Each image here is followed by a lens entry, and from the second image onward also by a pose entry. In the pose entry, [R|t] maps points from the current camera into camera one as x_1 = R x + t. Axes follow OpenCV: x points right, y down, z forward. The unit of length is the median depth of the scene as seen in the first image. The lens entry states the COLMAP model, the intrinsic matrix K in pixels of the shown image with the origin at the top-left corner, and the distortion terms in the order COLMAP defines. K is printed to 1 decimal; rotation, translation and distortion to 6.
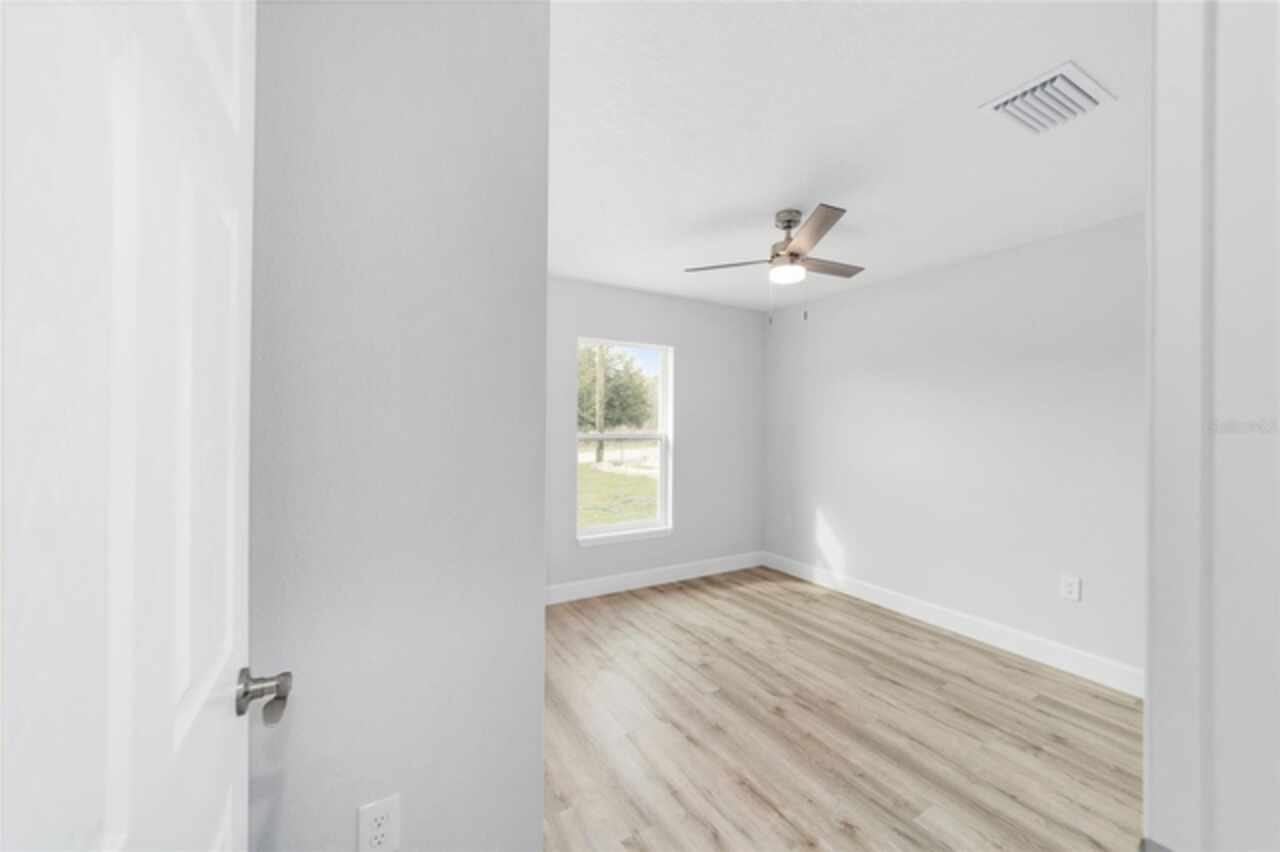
lens RADIAL K [[488.3, 0, 639.0], [0, 488.3, 421.5], [0, 0, 1]] dist [0.000520, 0.000150]
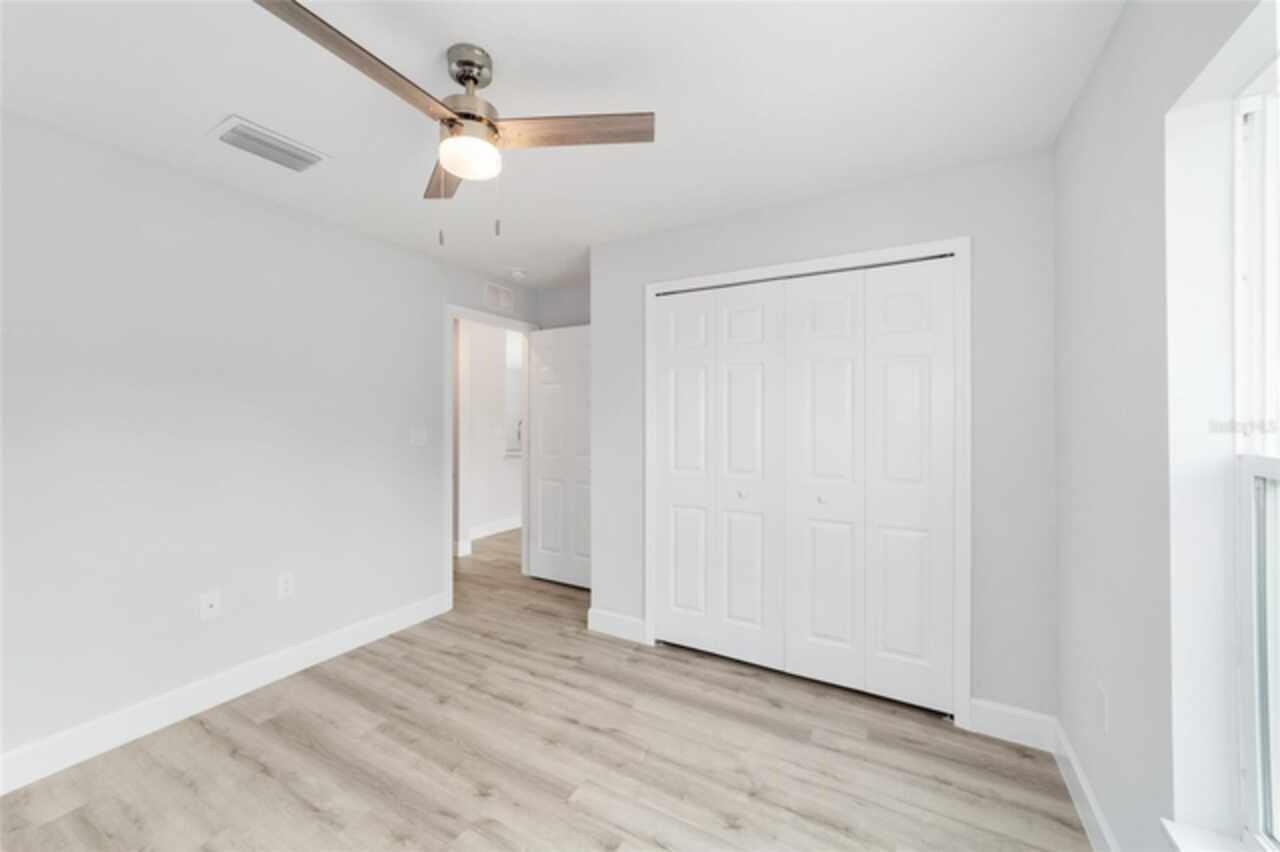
lens RADIAL K [[488.3, 0, 639.0], [0, 488.3, 421.5], [0, 0, 1]] dist [0.000520, 0.000150]
pose [[-0.864330, -0.006851, -0.502878, 0.505881], [-0.004631, 0.999973, -0.005663, 0.019533], [0.502903, -0.002566, -0.864339, 1.940651]]
